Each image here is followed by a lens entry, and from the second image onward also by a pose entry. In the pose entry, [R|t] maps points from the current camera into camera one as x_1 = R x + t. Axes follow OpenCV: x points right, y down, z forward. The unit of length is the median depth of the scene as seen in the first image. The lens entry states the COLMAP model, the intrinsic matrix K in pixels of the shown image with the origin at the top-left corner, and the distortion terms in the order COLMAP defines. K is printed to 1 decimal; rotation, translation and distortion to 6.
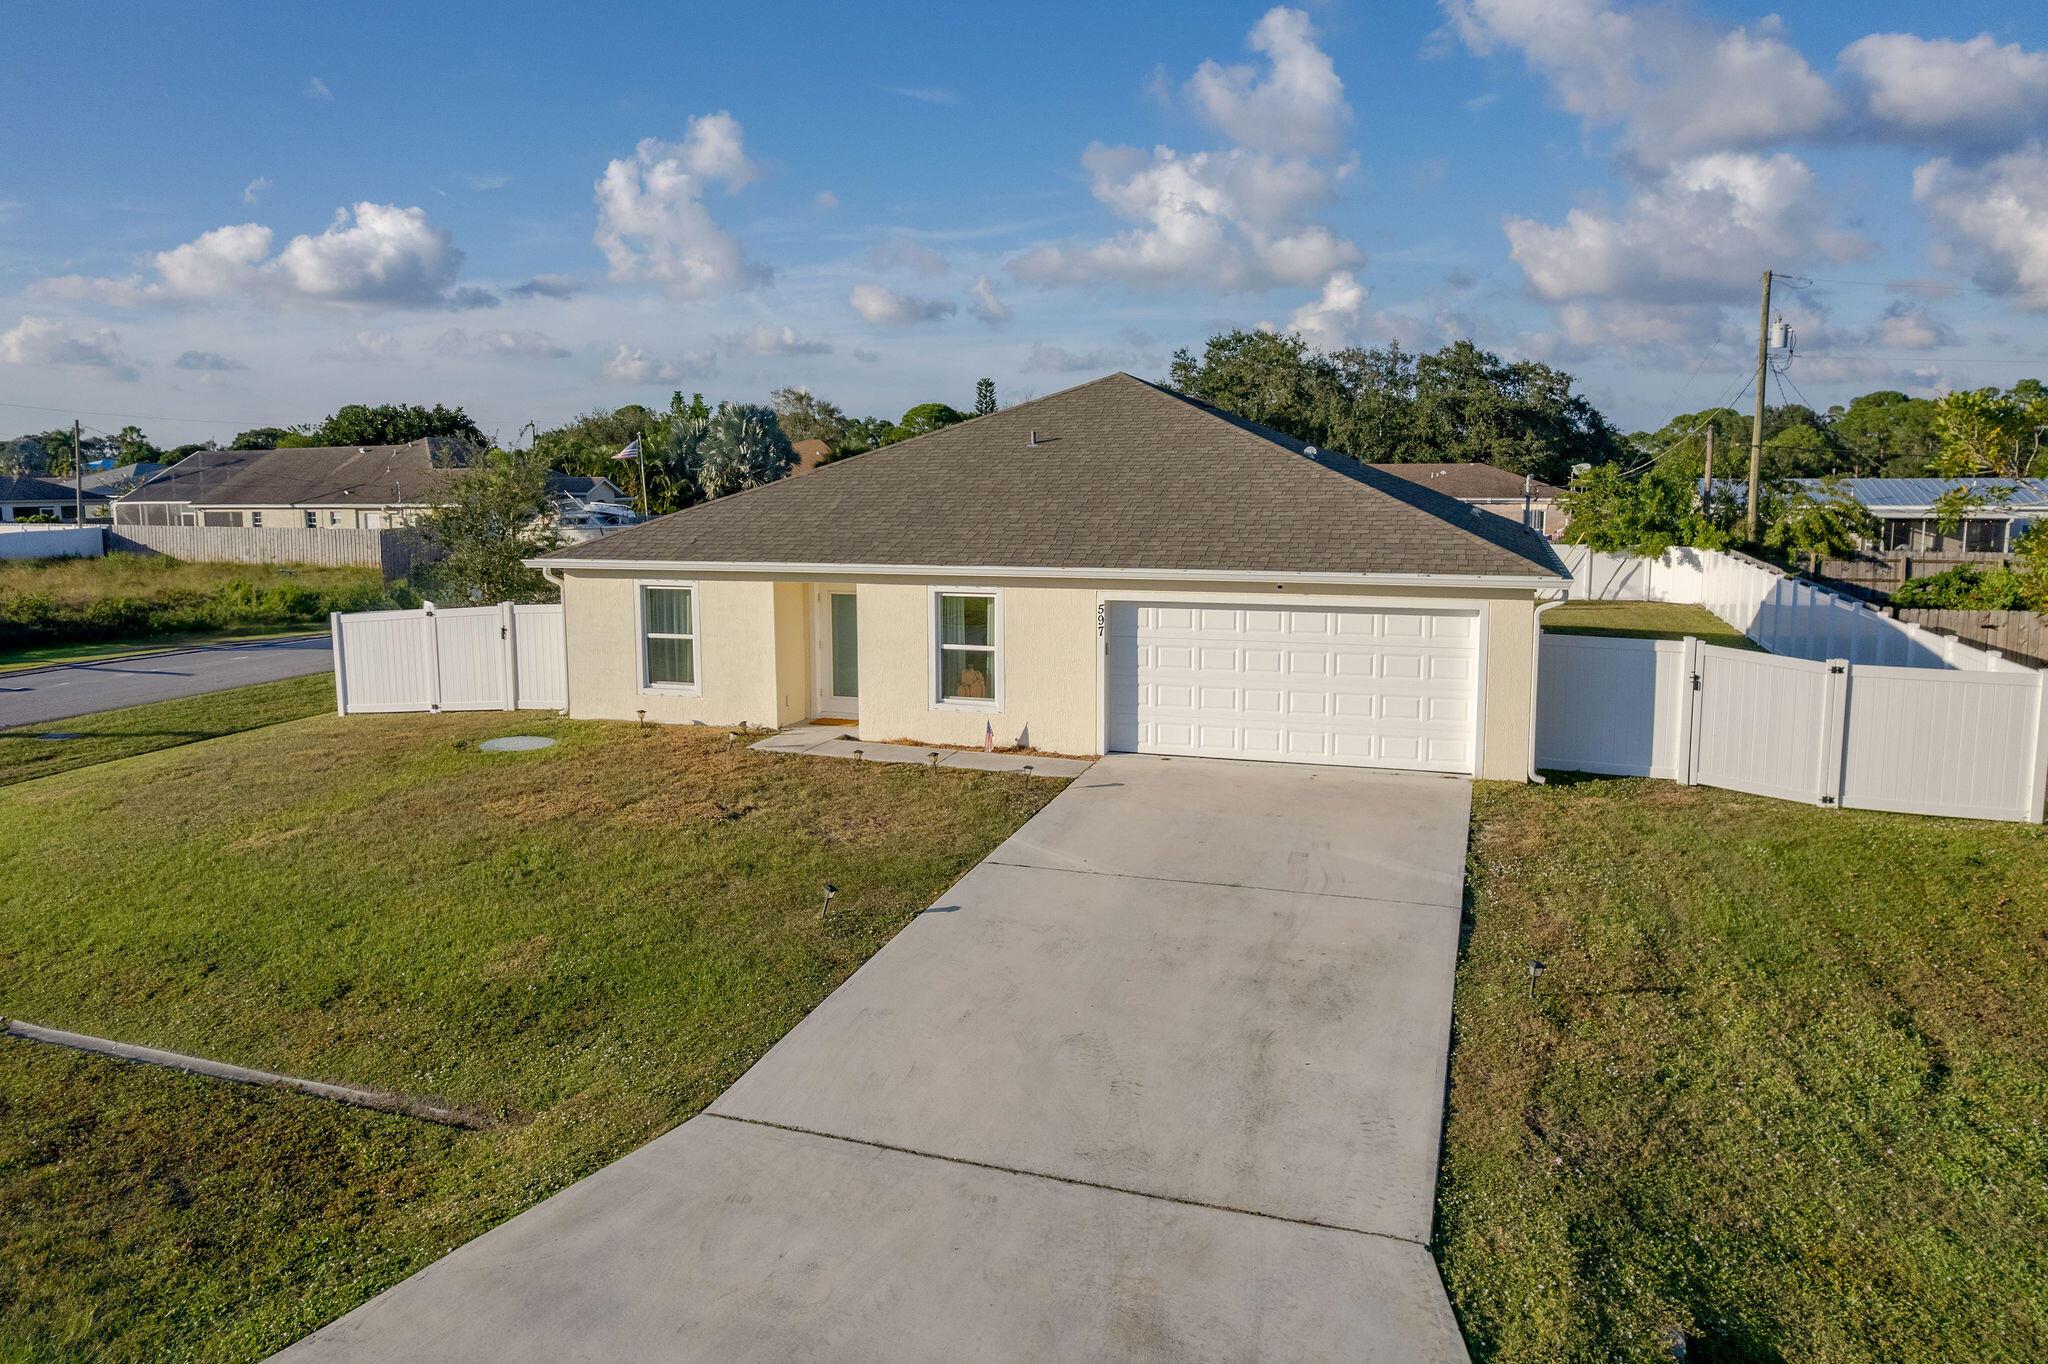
lens RADIAL K [[1389.9, 0, 998.3], [0, 1389.9, 676.2], [0, 0, 1]] dist [-0.066148, 0.050150]
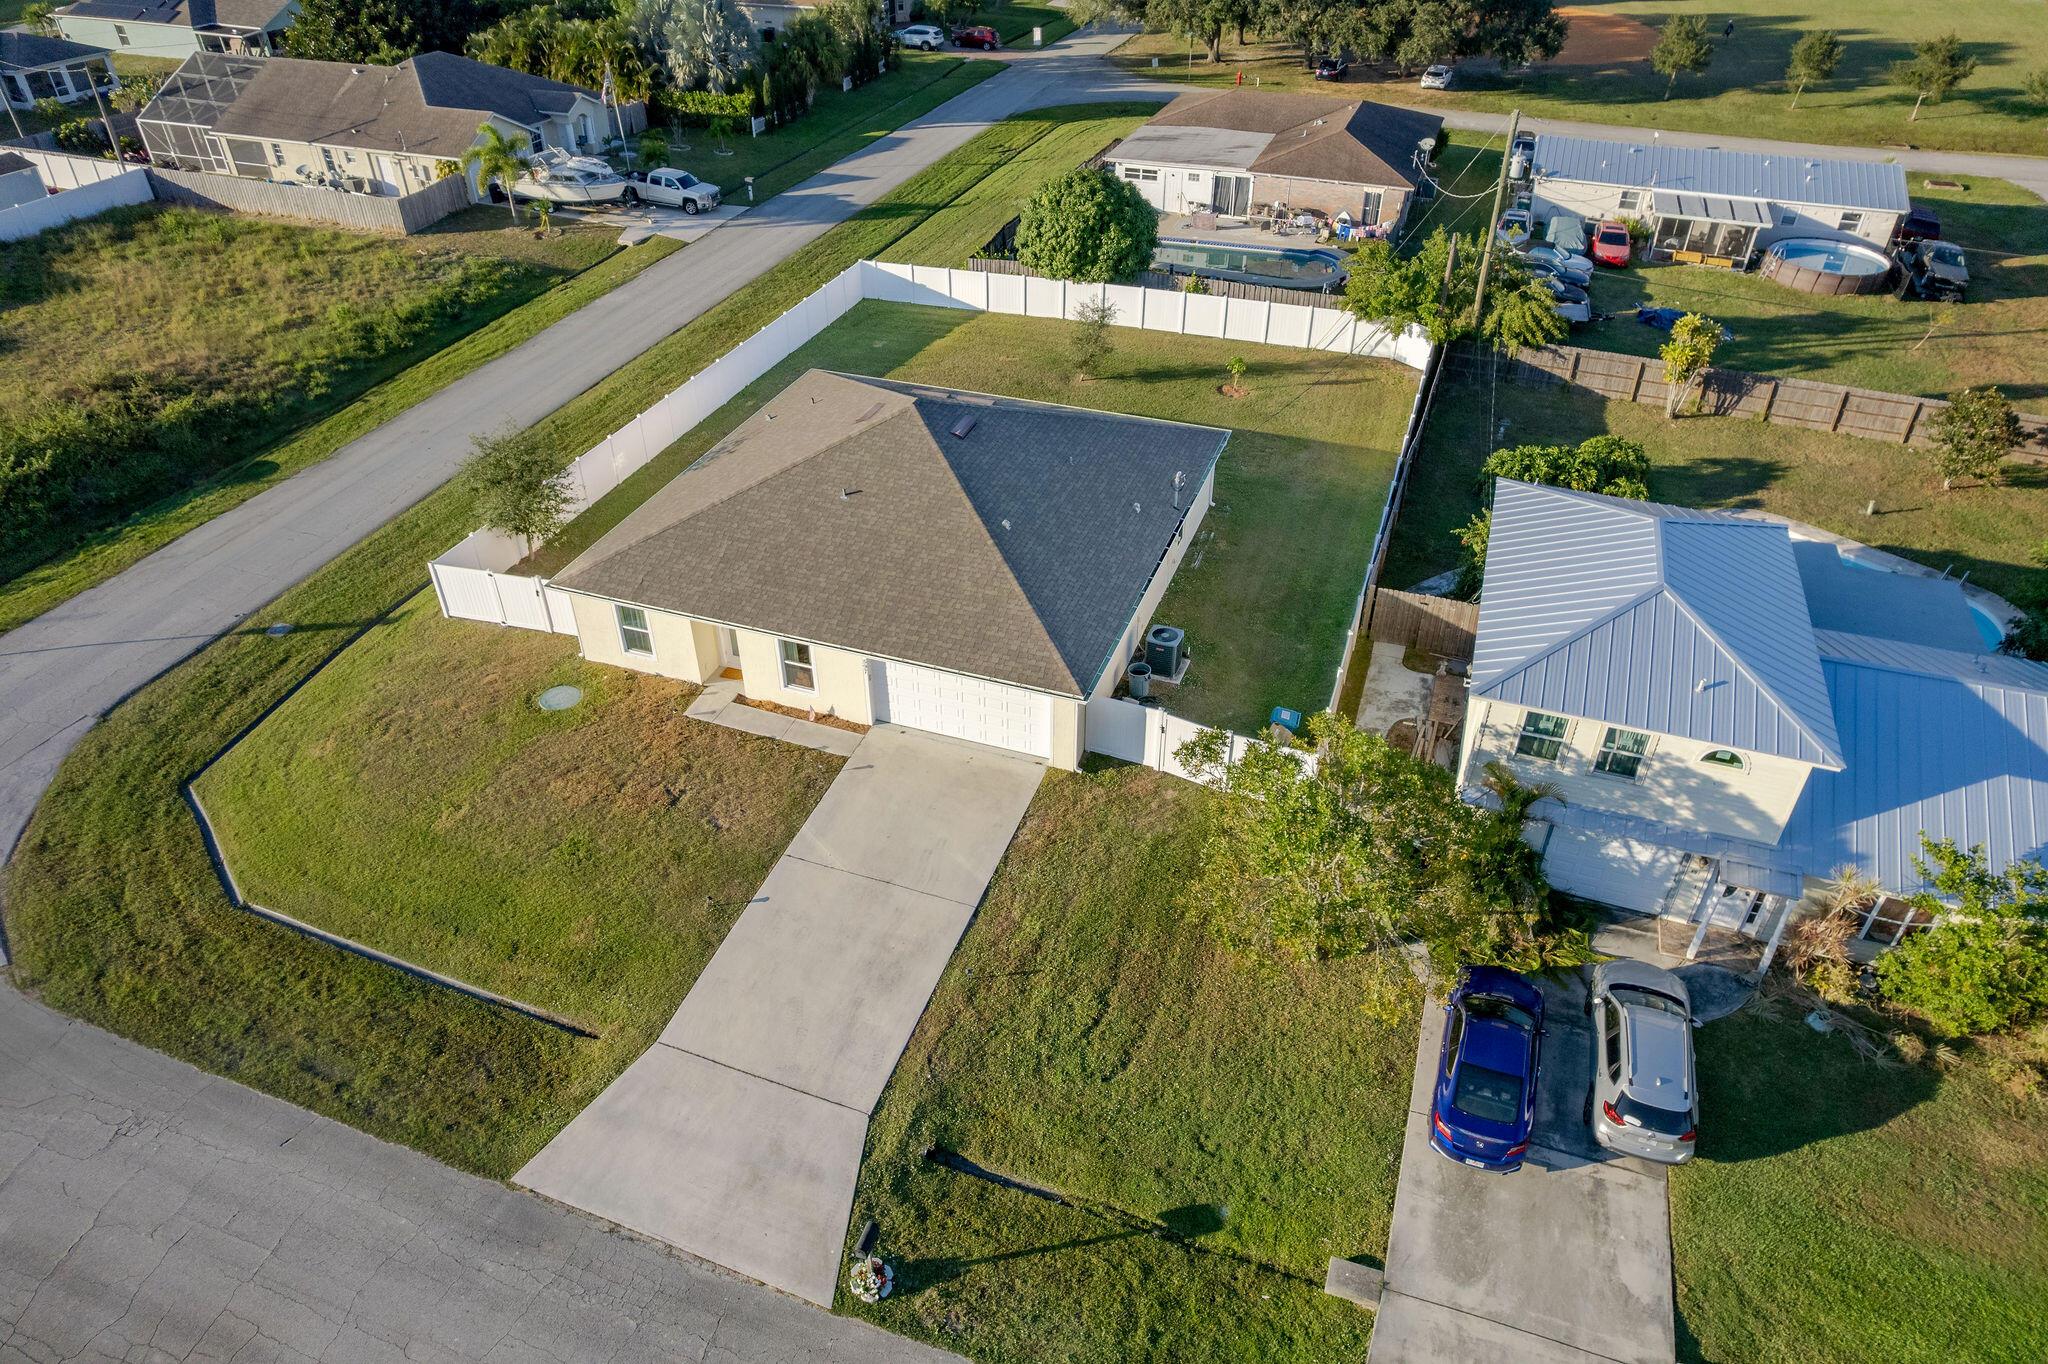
lens RADIAL K [[1317.7, 0, 1033.1], [0, 1317.7, 688.3], [0, 0, 1]] dist [-0.092080, 0.086358]
pose [[0.999961, 0.004460, 0.007630, 0.225537], [-0.007522, 0.882690, 0.469896, -0.663292], [-0.004639, -0.469935, 0.882689, -0.440431]]
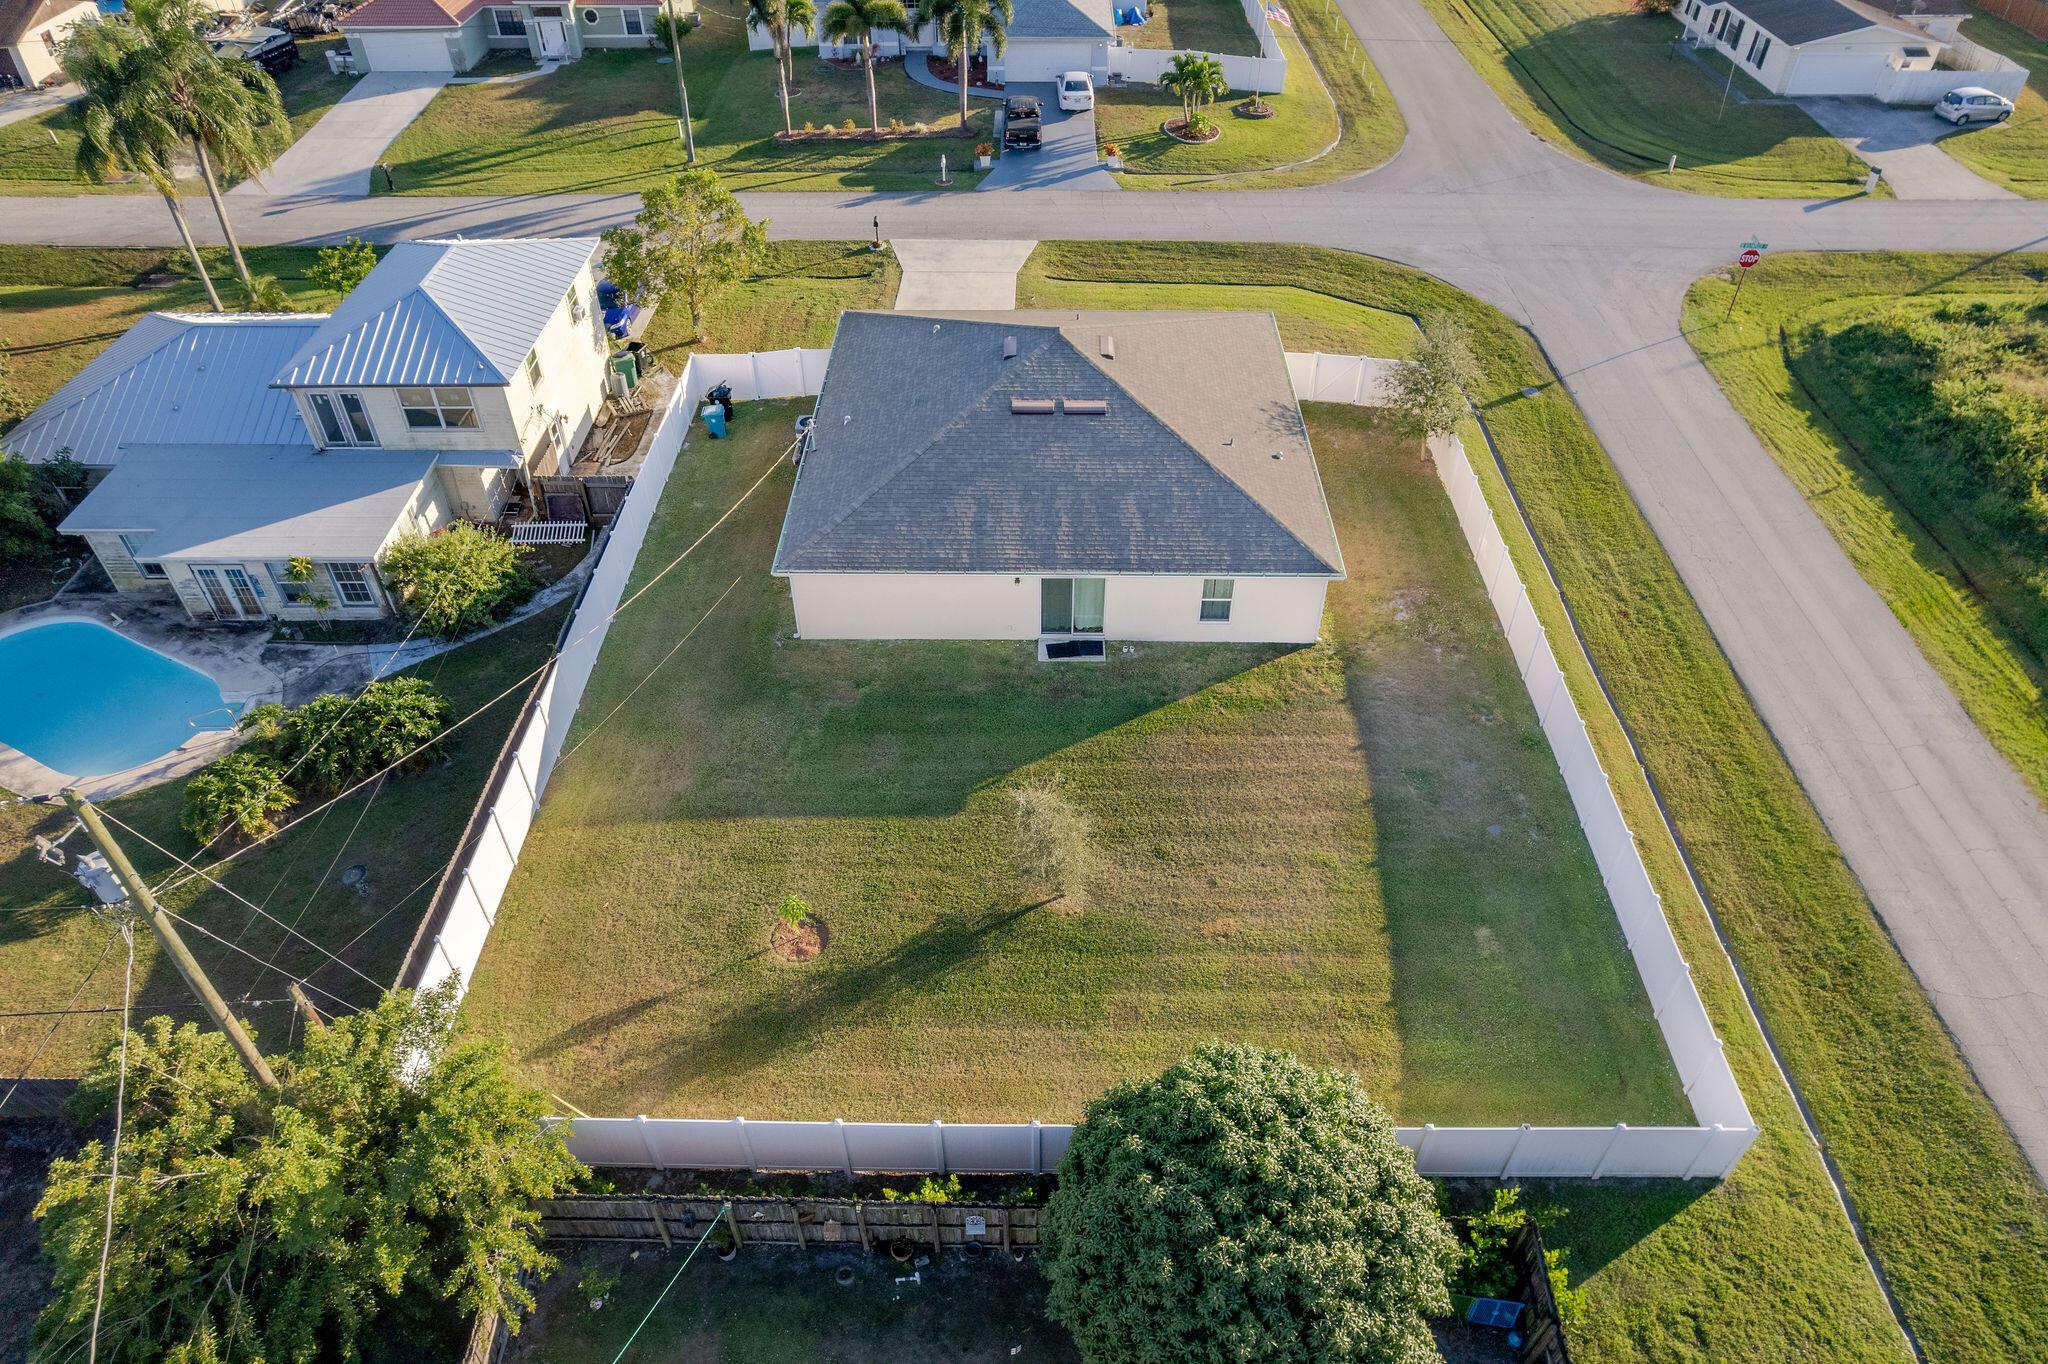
lens RADIAL K [[1317.7, 0, 1033.1], [0, 1317.7, 688.3], [0, 0, 1]] dist [-0.092080, 0.086358]
pose [[-0.945175, 0.224146, -0.237493, 0.606987], [-0.039722, 0.642935, 0.764890, -1.180441], [0.324139, 0.732388, -0.598783, 2.347995]]
